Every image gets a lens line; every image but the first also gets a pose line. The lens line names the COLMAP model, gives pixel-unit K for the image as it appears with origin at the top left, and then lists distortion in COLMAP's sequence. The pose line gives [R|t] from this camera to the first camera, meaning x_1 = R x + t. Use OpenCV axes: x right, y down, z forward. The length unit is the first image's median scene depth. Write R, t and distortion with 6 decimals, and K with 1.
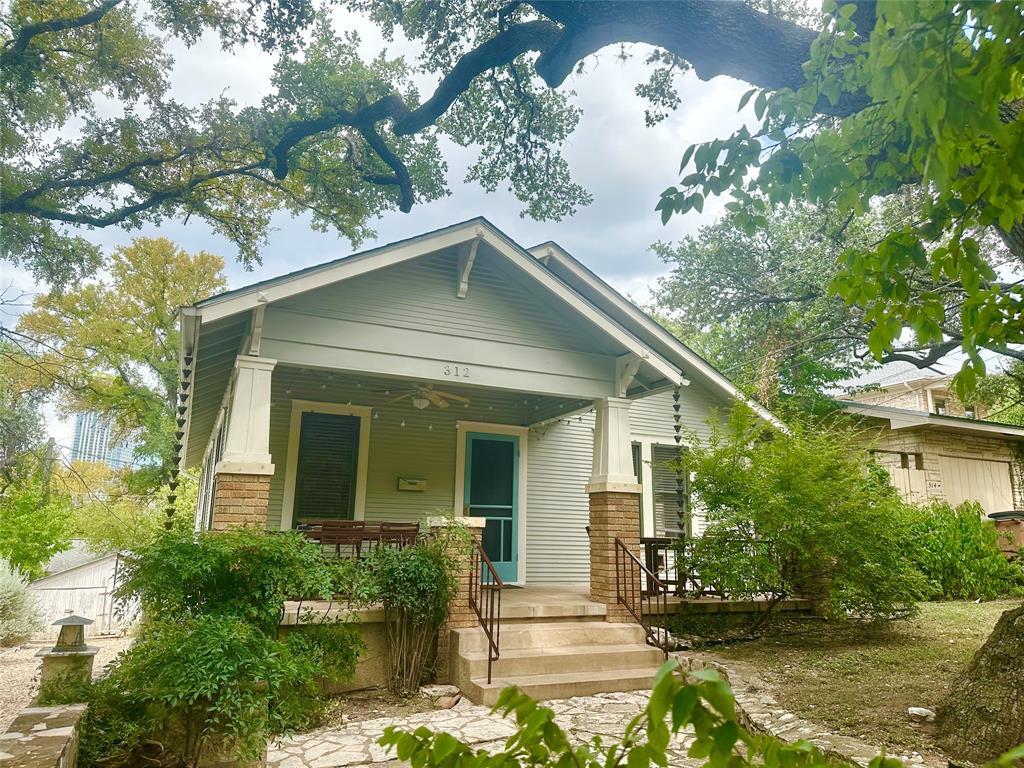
lens RADIAL K [[680.7, 0, 527.2], [0, 680.7, 384.2], [0, 0, 1]] dist [0.080097, -0.001789]
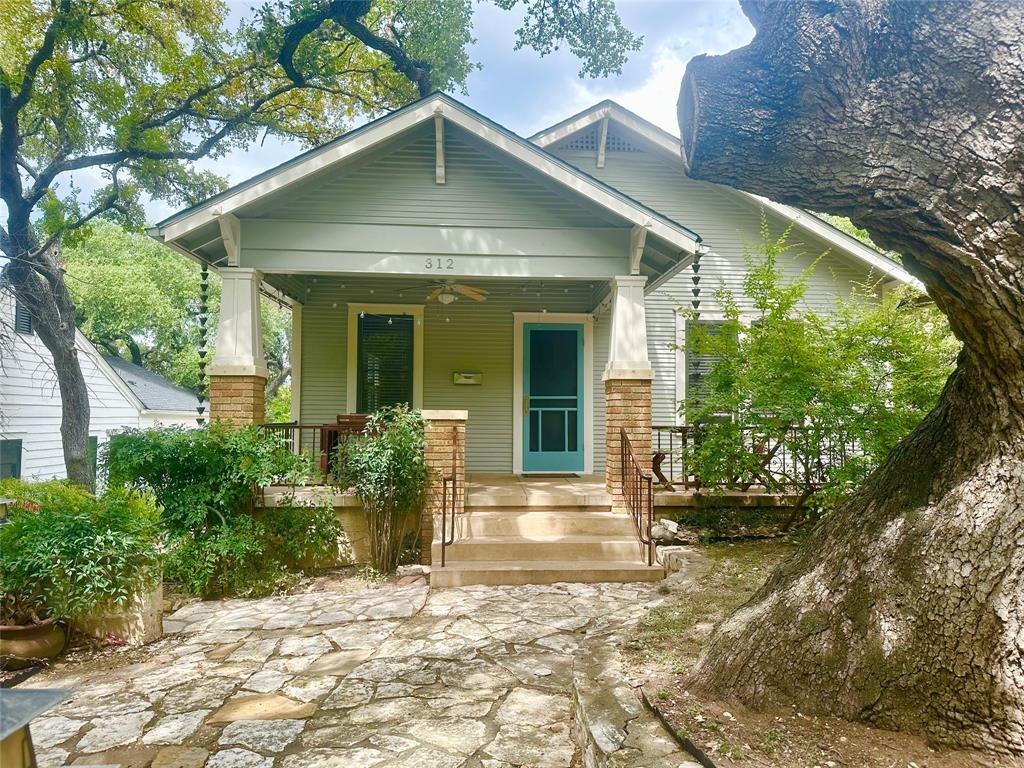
lens RADIAL K [[680.7, 0, 527.2], [0, 680.7, 384.2], [0, 0, 1]] dist [0.080097, -0.001789]
pose [[0.937217, -0.033607, -0.347123, 0.318432], [0.088417, 0.985724, 0.143288, 0.020684], [0.337352, -0.164983, 0.926809, 0.100438]]
